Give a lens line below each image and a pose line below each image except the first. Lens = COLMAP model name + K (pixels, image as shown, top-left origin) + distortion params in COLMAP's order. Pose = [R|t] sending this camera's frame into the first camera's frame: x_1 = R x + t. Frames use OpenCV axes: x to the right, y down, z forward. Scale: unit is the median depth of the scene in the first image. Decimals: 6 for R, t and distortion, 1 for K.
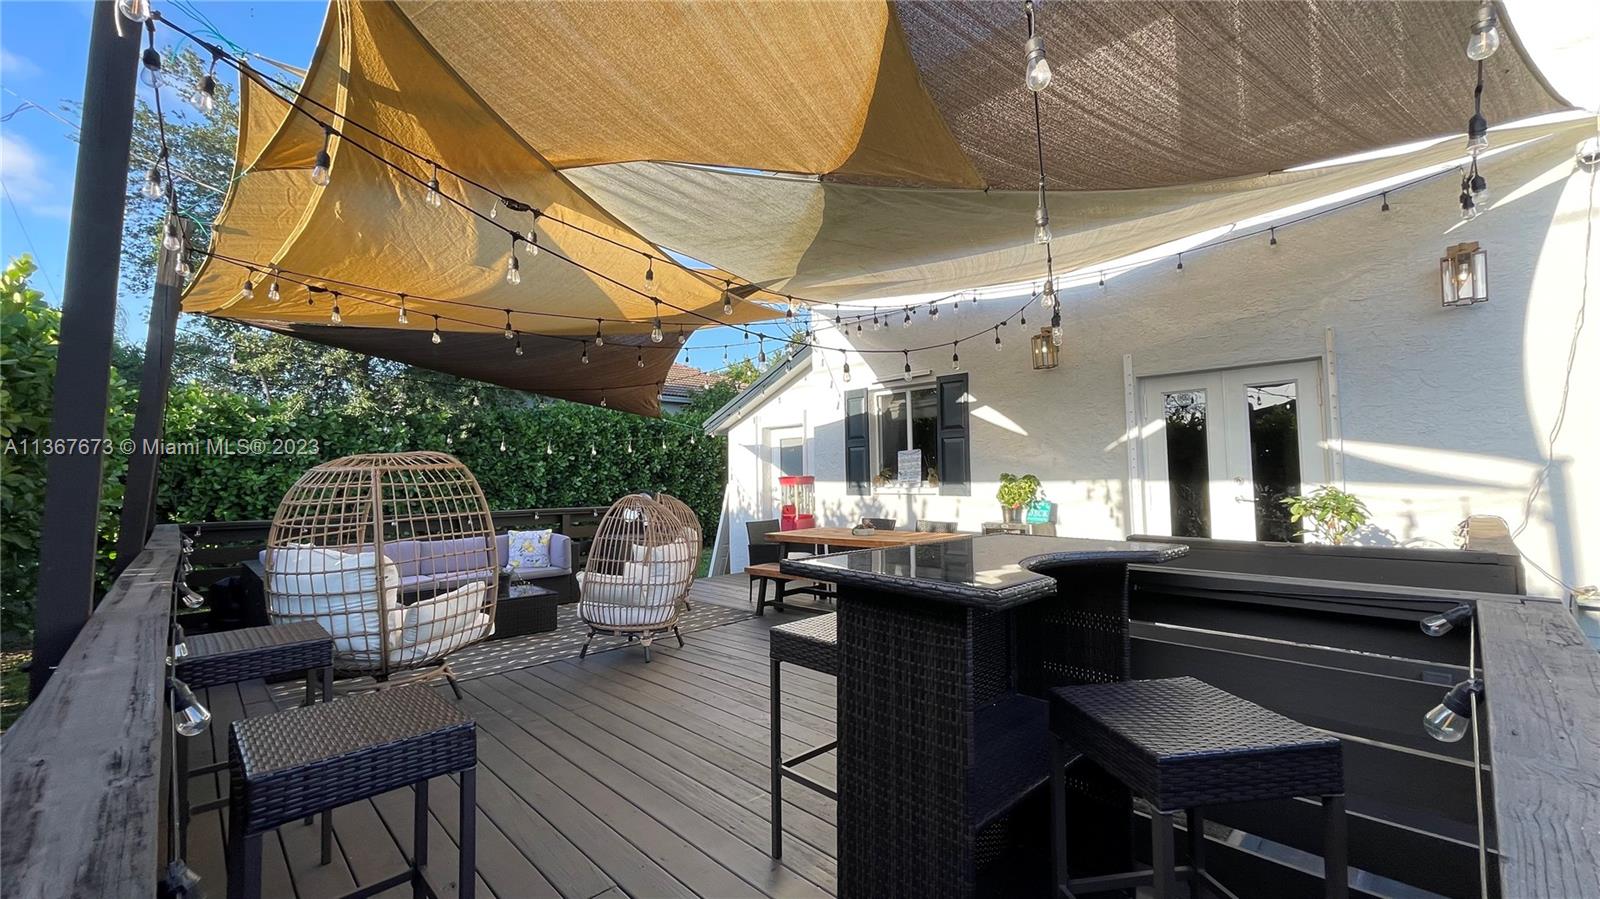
lens RADIAL K [[645.2, 0, 805.6], [0, 645.2, 439.4], [0, 0, 1]] dist [-0.000374, -0.000067]
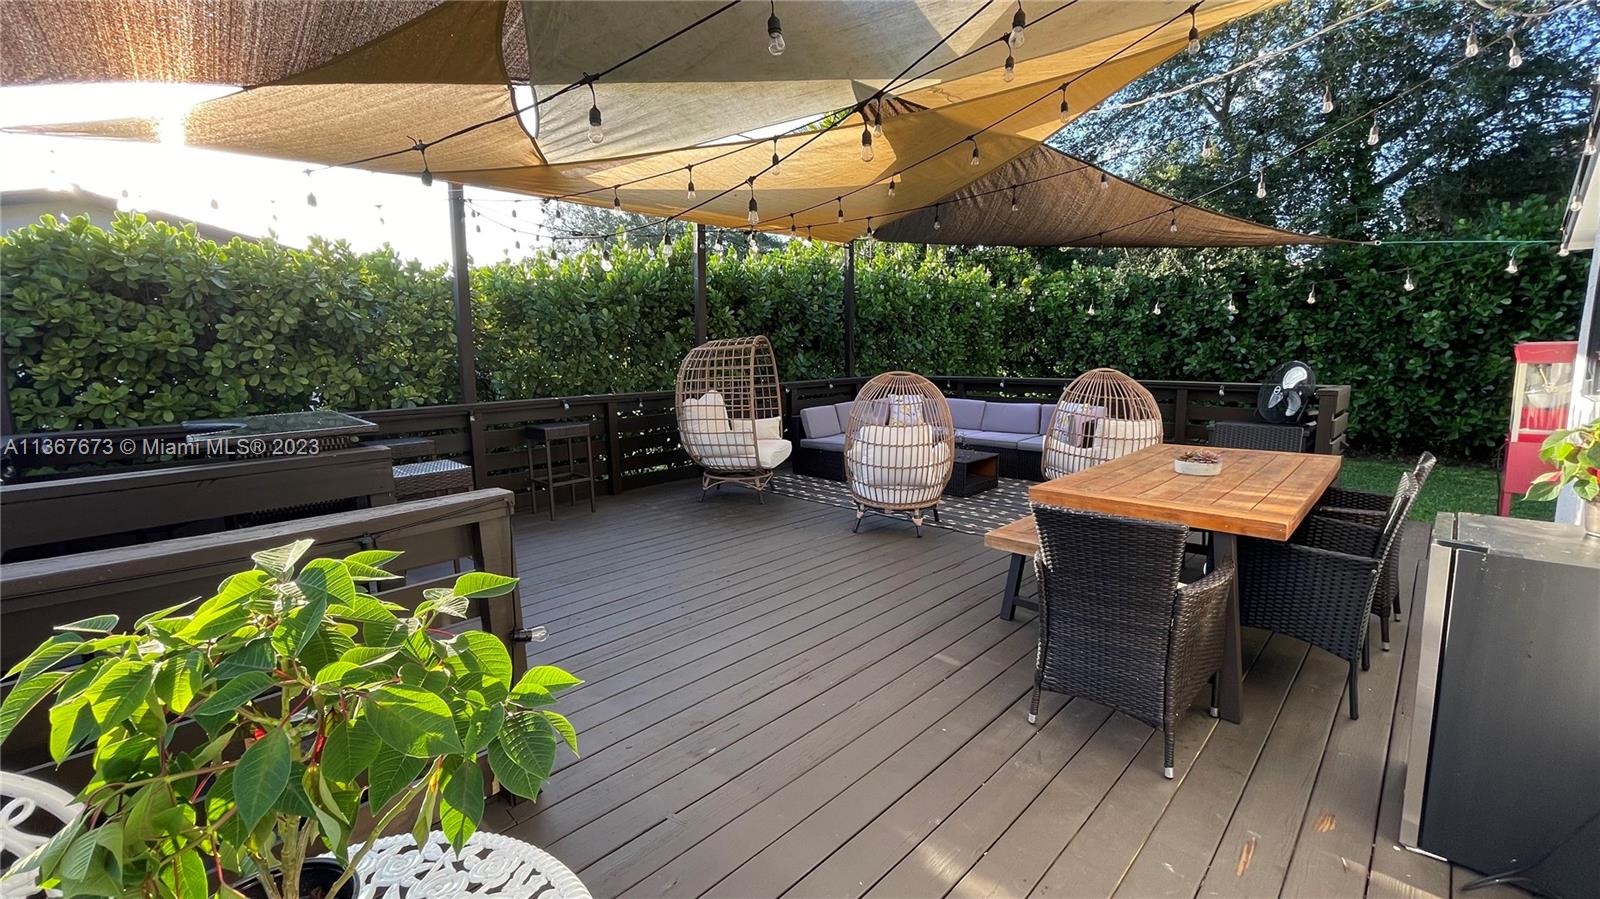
lens RADIAL K [[663.1, 0, 819.5], [0, 663.1, 452.2], [0, 0, 1]] dist [0.018114, 0.000034]
pose [[0.037541, 0.172602, -0.984276, 0.475630], [0.076145, 0.981612, 0.175040, 0.012401], [0.996390, -0.081519, 0.023708, 0.552141]]
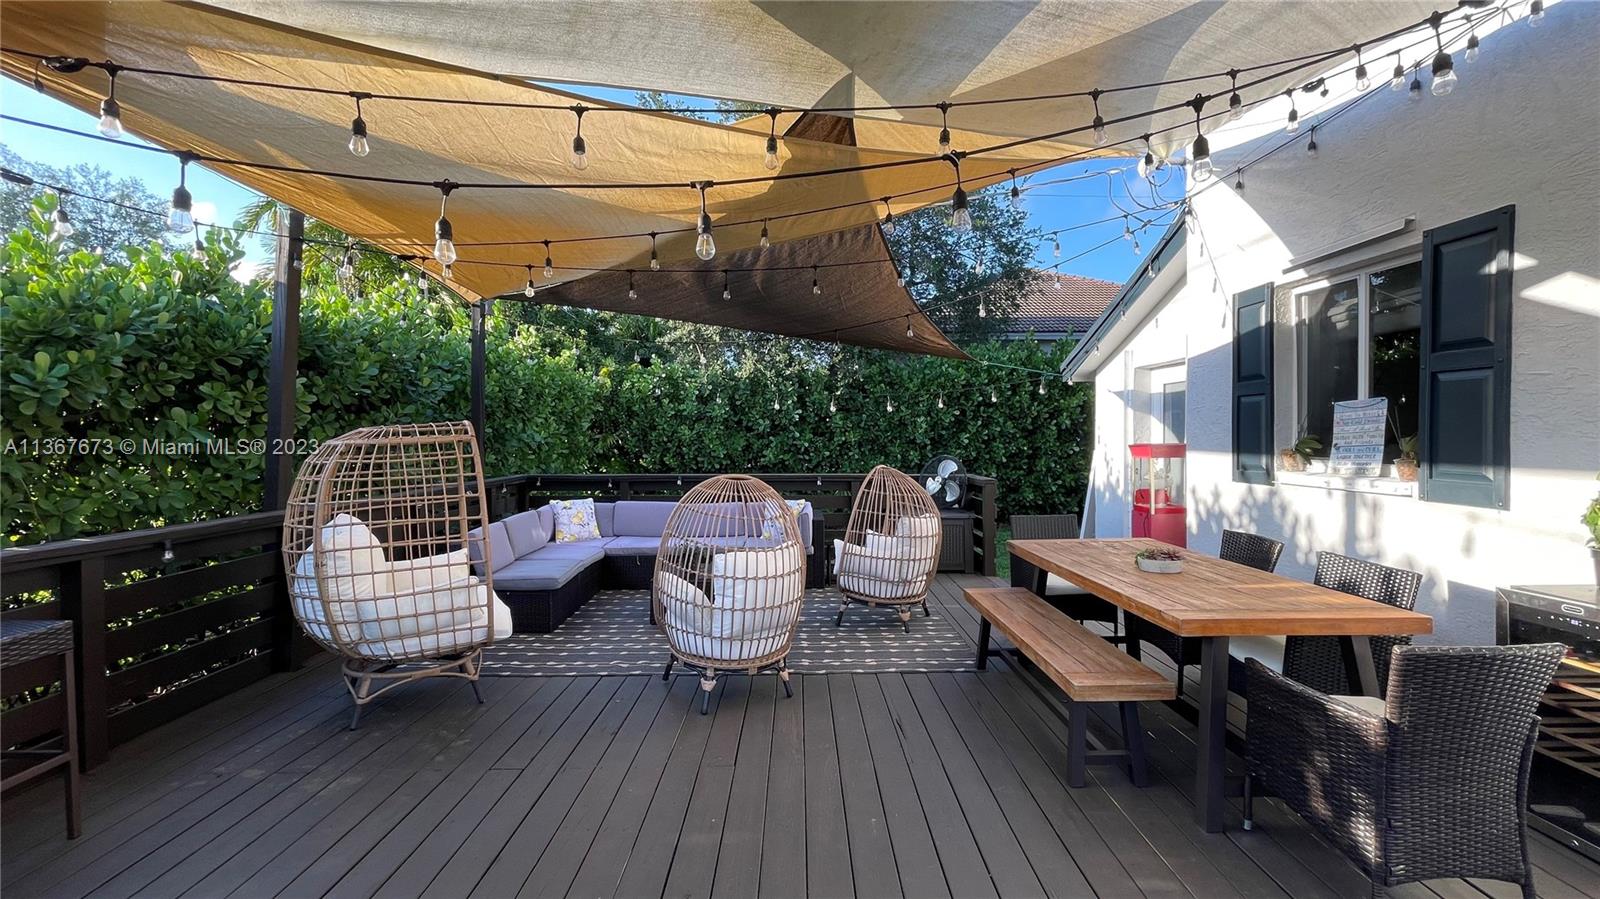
lens RADIAL K [[645.2, 0, 805.6], [0, 645.2, 439.4], [0, 0, 1]] dist [-0.000374, -0.000067]
pose [[0.720727, 0.021098, -0.692898, 0.191998], [0.033190, 0.997340, 0.064891, 0.001441], [0.692424, -0.069766, 0.718109, 0.354212]]
